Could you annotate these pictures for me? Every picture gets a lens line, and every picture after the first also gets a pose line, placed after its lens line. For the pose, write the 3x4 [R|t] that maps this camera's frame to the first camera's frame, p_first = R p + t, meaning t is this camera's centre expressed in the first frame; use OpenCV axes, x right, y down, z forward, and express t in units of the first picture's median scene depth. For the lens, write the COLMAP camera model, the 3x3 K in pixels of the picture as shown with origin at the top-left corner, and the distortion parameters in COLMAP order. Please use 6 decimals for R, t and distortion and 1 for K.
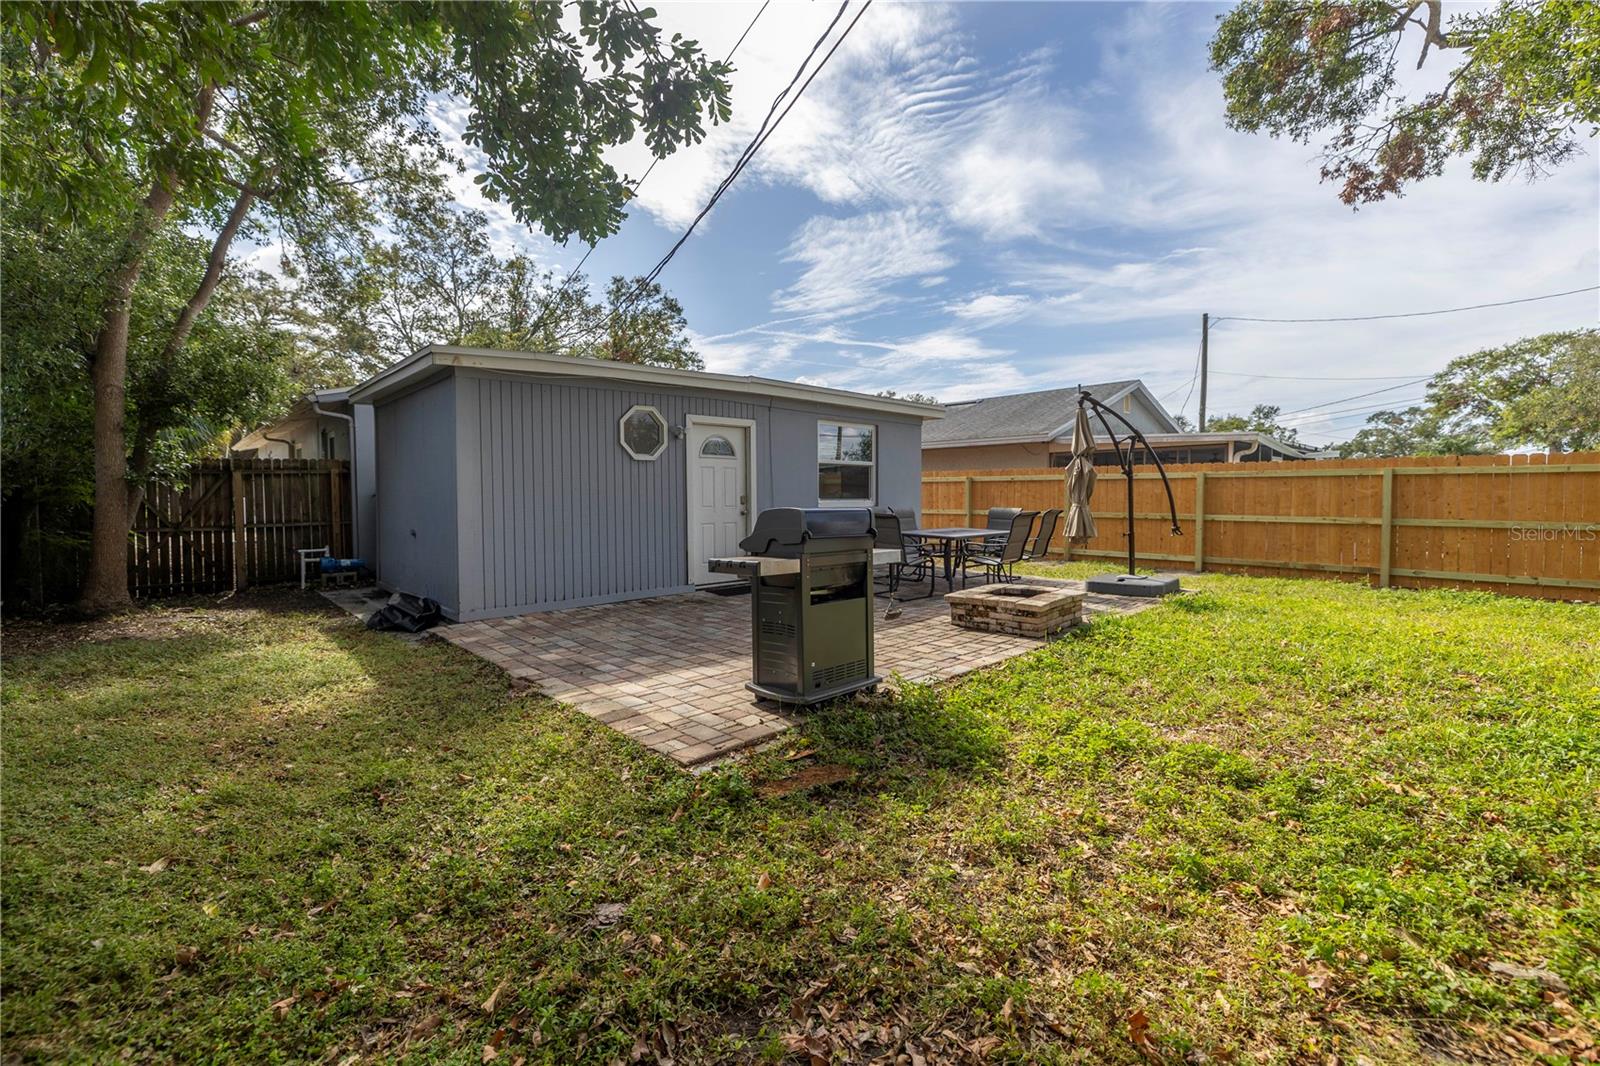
lens RADIAL K [[671.5, 0, 799.3], [0, 671.5, 532.8], [0, 0, 1]] dist [0.001920, -0.001897]
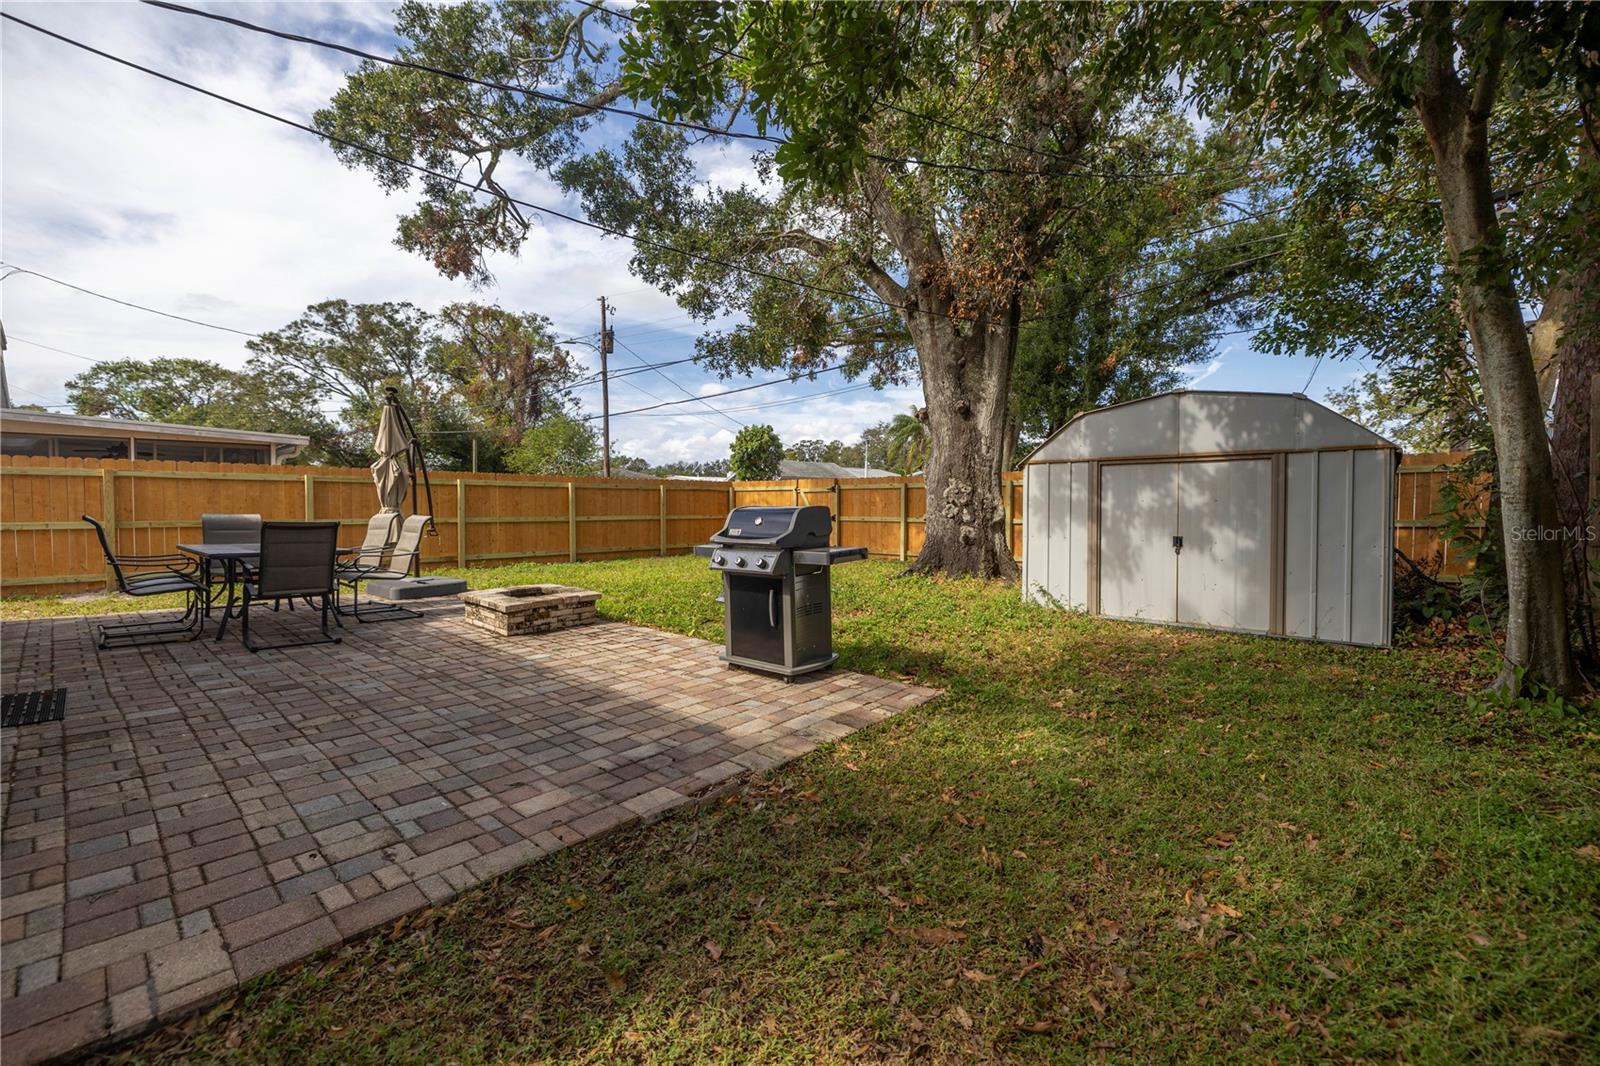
lens RADIAL K [[671.5, 0, 789.6], [0, 671.5, 525.4], [0, 0, 1]] dist [0.001920, -0.001897]
pose [[-0.075824, -0.032953, 0.996577, -0.525981], [0.054691, 0.997812, 0.037155, -0.021254], [-0.995620, 0.057321, -0.073856, 0.493620]]
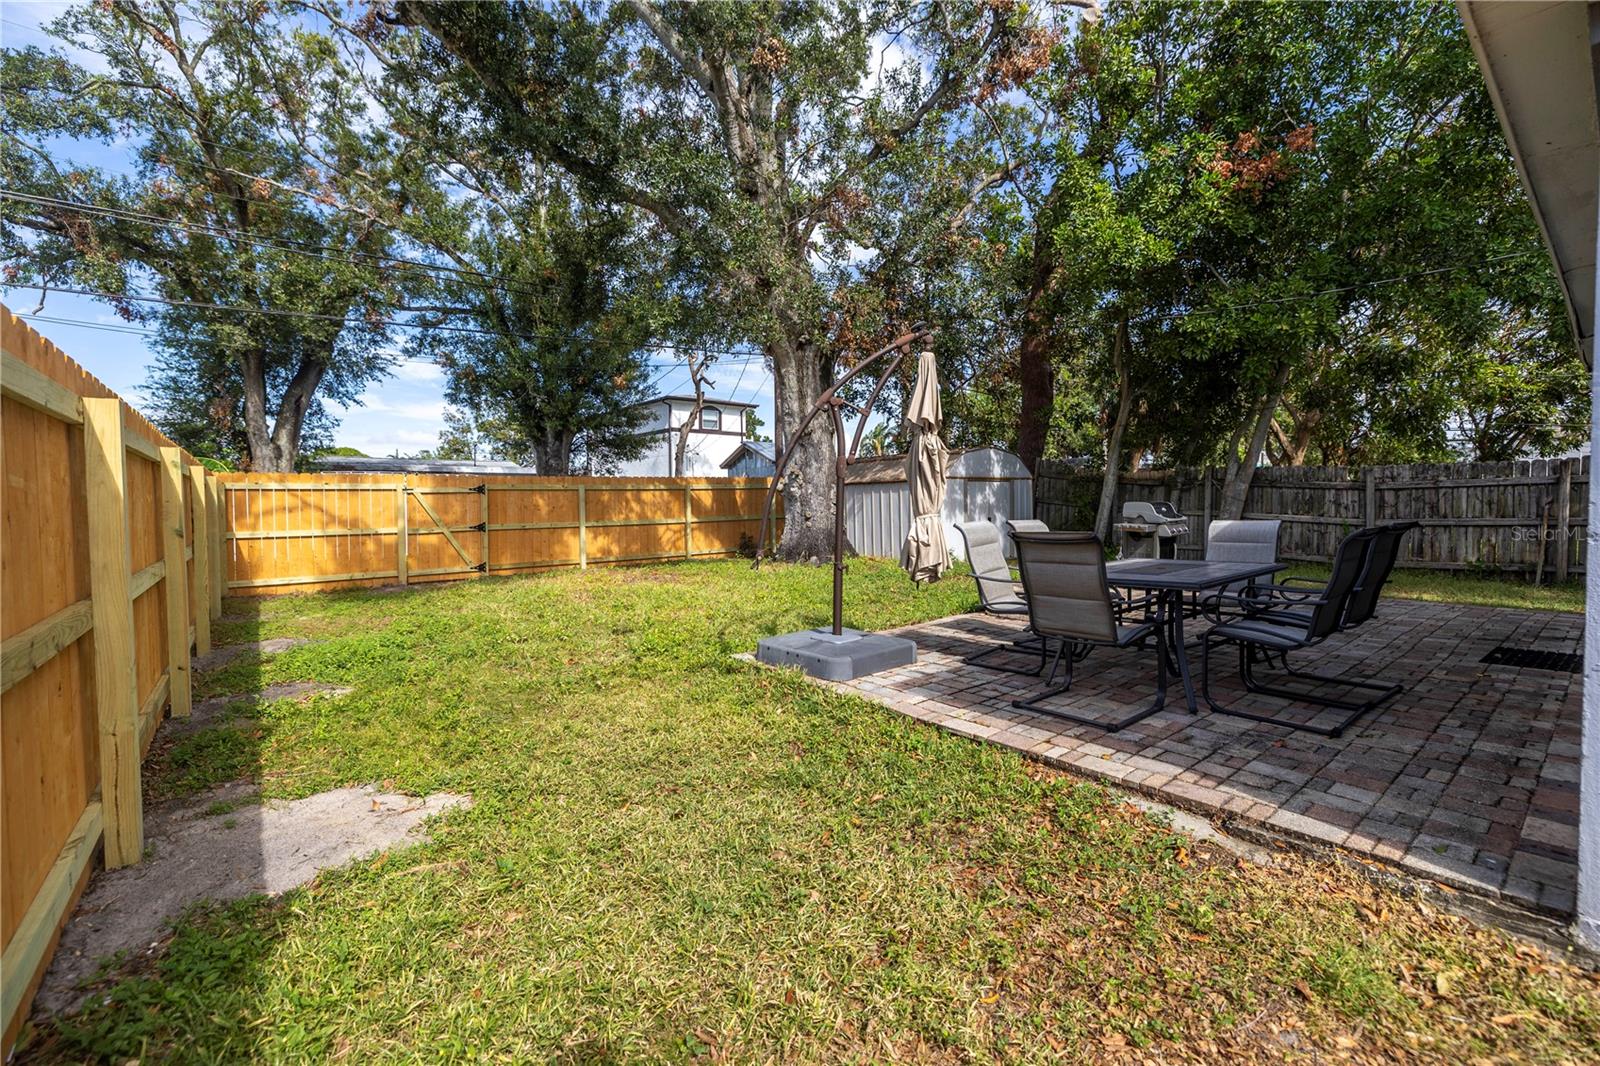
lens RADIAL K [[671.5, 0, 791.8], [0, 671.5, 524.1], [0, 0, 1]] dist [0.001920, -0.001897]
pose [[-0.996583, 0.009971, 0.081997, 0.460025], [0.017413, 0.995740, 0.090551, -0.085188], [-0.080744, 0.091669, -0.992510, 1.510091]]
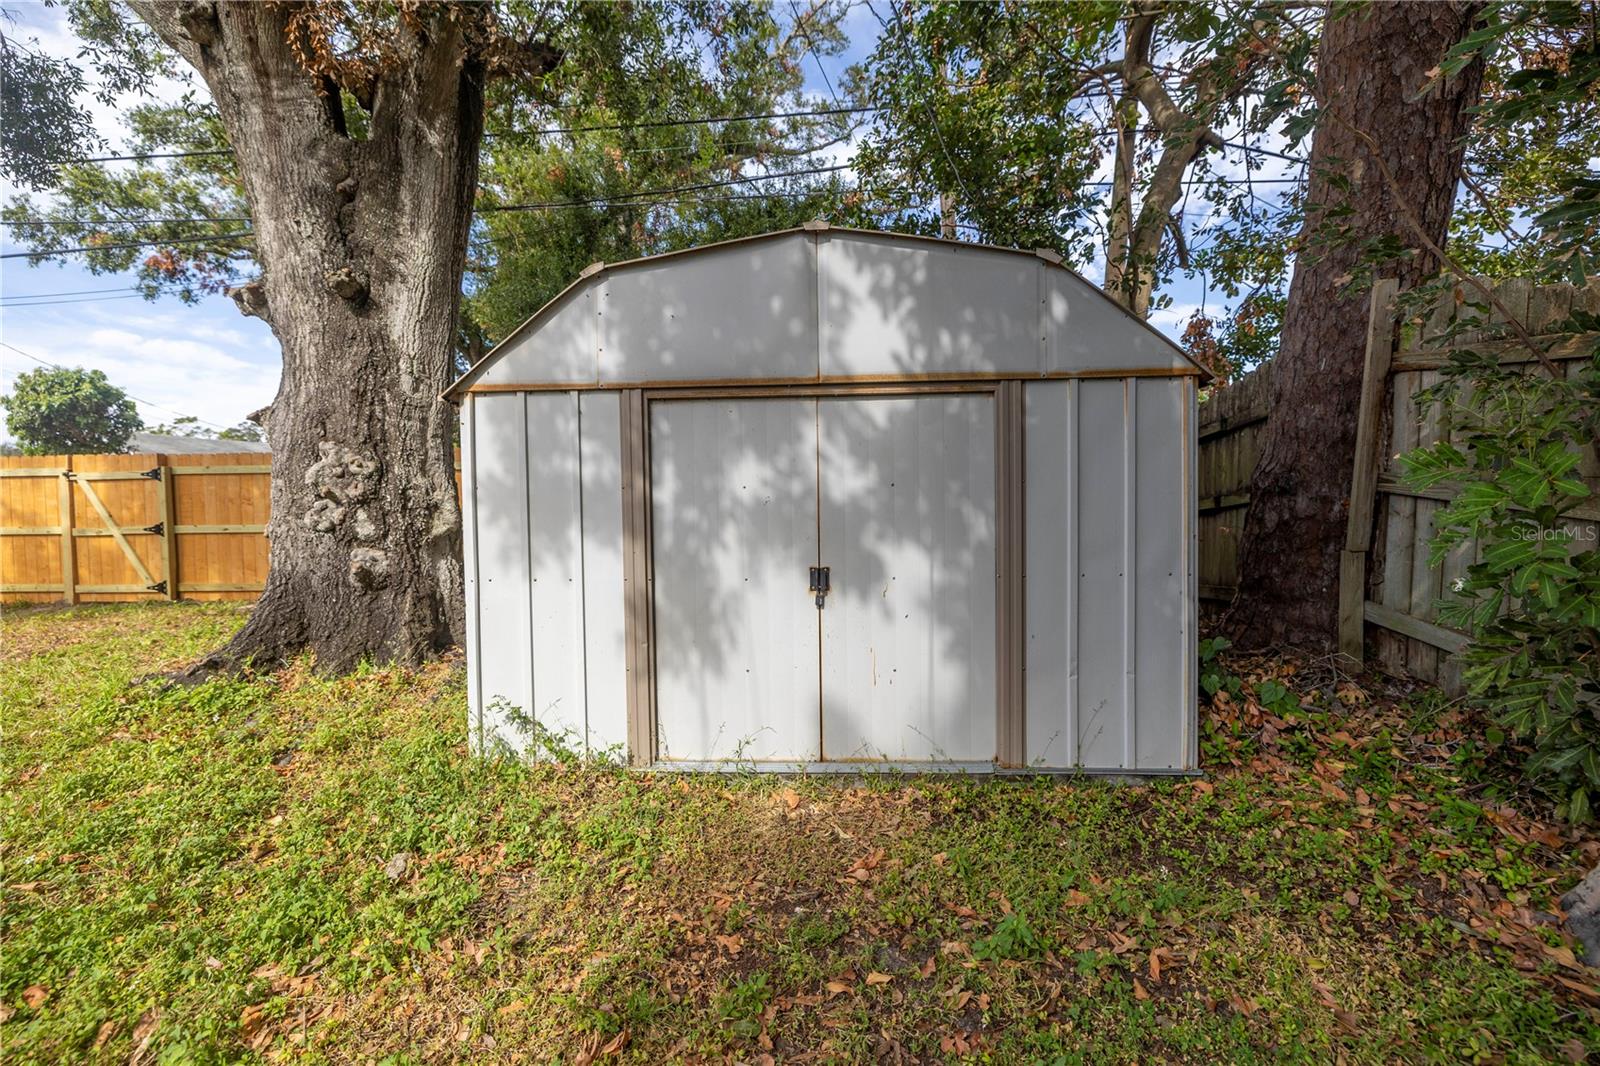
lens RADIAL K [[671.5, 0, 795.6], [0, 671.5, 528.4], [0, 0, 1]] dist [0.001920, -0.001897]
pose [[-0.686357, -0.027293, 0.726752, -0.065364], [0.049536, 0.995220, 0.084157, -0.004992], [-0.725576, 0.093762, -0.681725, 0.249787]]
